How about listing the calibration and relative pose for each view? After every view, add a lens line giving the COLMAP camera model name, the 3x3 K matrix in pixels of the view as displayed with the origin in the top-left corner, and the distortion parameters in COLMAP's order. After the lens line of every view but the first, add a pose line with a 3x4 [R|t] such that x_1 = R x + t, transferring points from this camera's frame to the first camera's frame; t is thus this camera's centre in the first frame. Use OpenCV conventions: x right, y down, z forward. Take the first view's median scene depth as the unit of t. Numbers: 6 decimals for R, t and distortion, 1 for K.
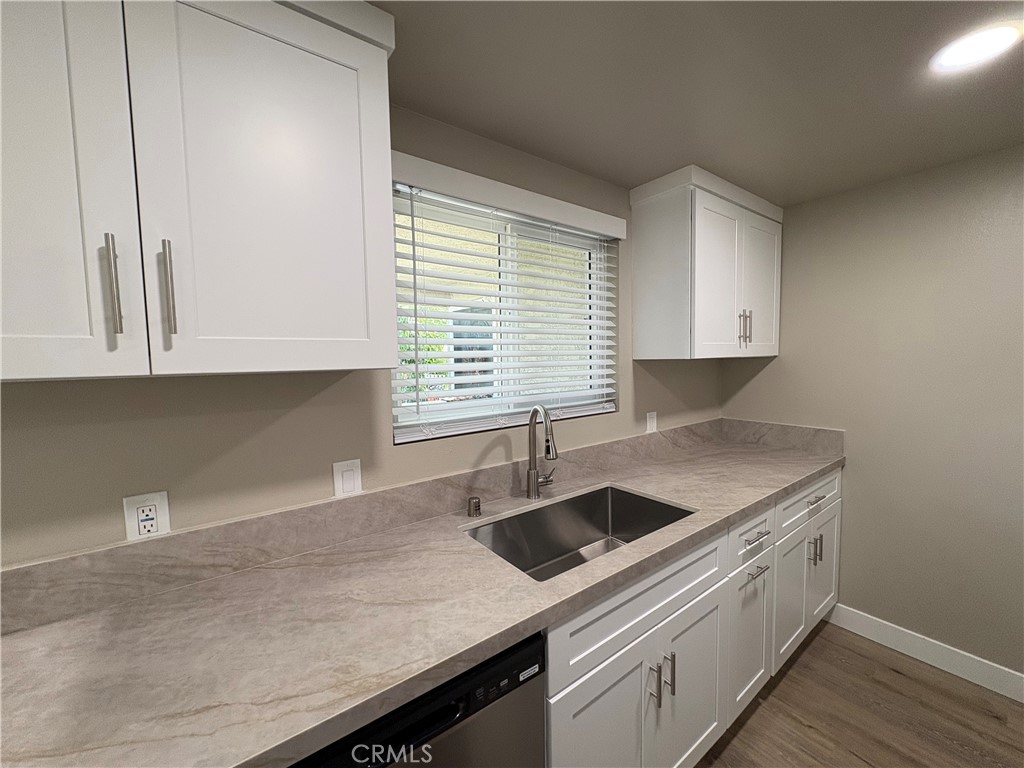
lens RADIAL K [[407.9, 0, 512.0], [0, 407.9, 384.0], [0, 0, 1]] dist [-0.000013, 0.000361]
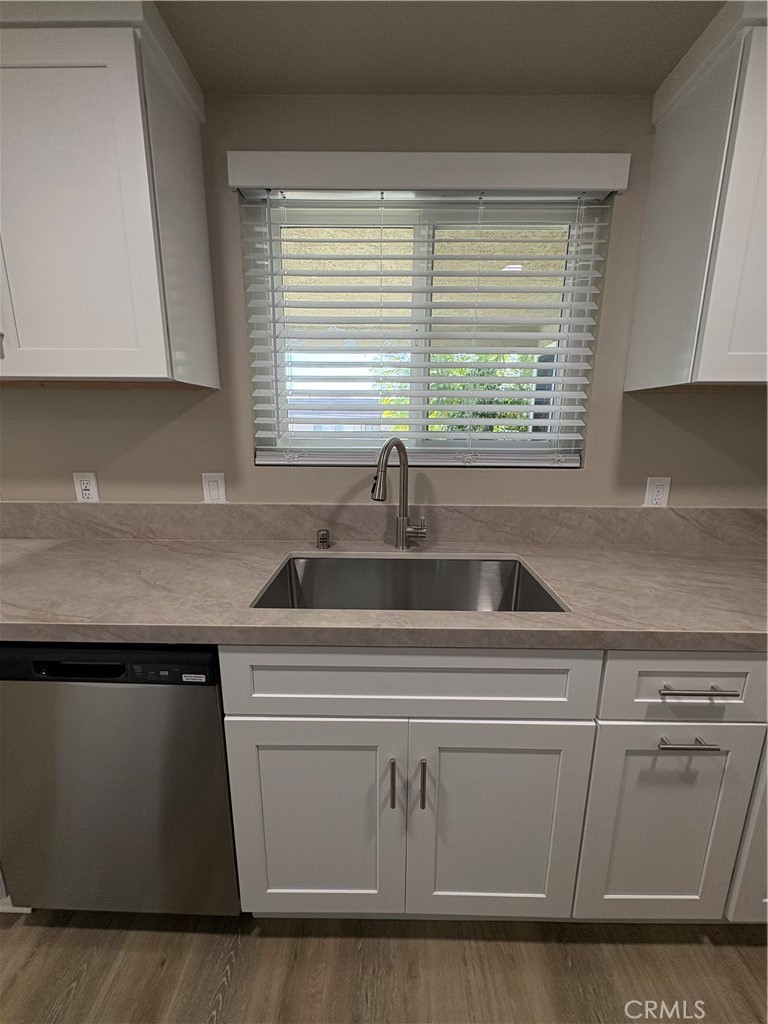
lens RADIAL K [[406.9, 0, 383.8], [0, 406.9, 512.5], [0, 0, 1]] dist [0.000016, 0.000457]
pose [[0.792657, 0.155767, -0.589434, 0.554814], [-0.062520, 0.982481, 0.175561, 0.055520], [0.606454, -0.102308, 0.788509, 0.309719]]
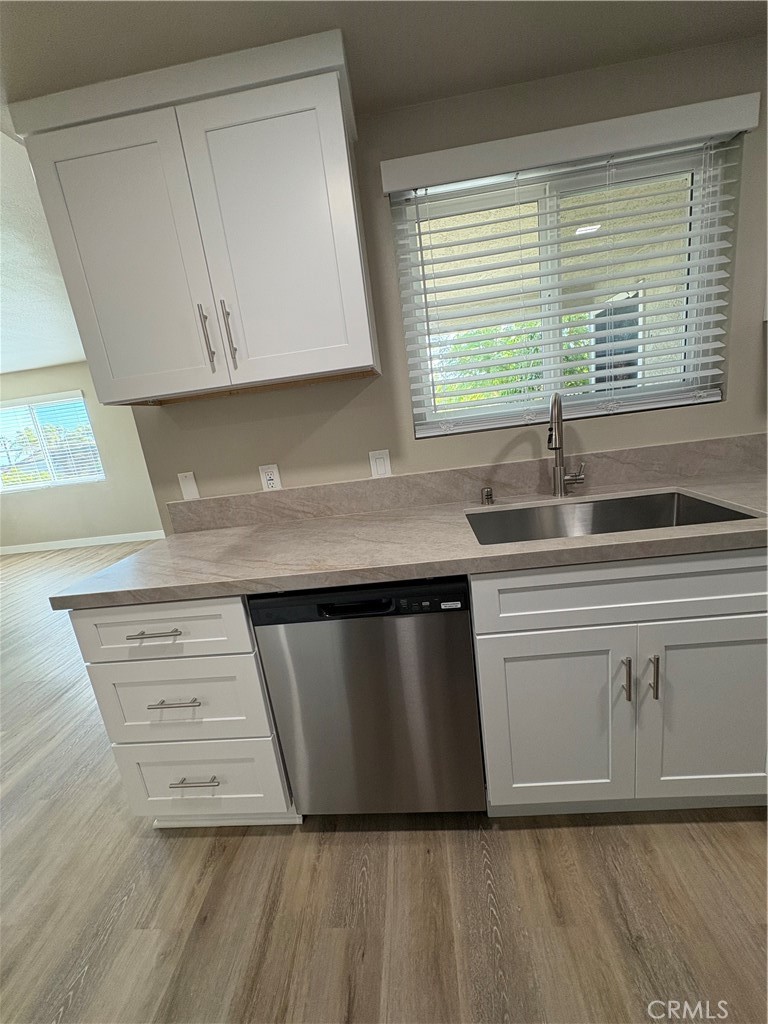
lens RADIAL K [[407.9, 0, 384.0], [0, 407.9, 512.0], [0, 0, 1]] dist [-0.000013, 0.000361]
pose [[0.755136, 0.076367, -0.651105, 0.389904], [0.069275, 0.978335, 0.195091, 0.105296], [0.651898, -0.192426, 0.733486, 0.013825]]
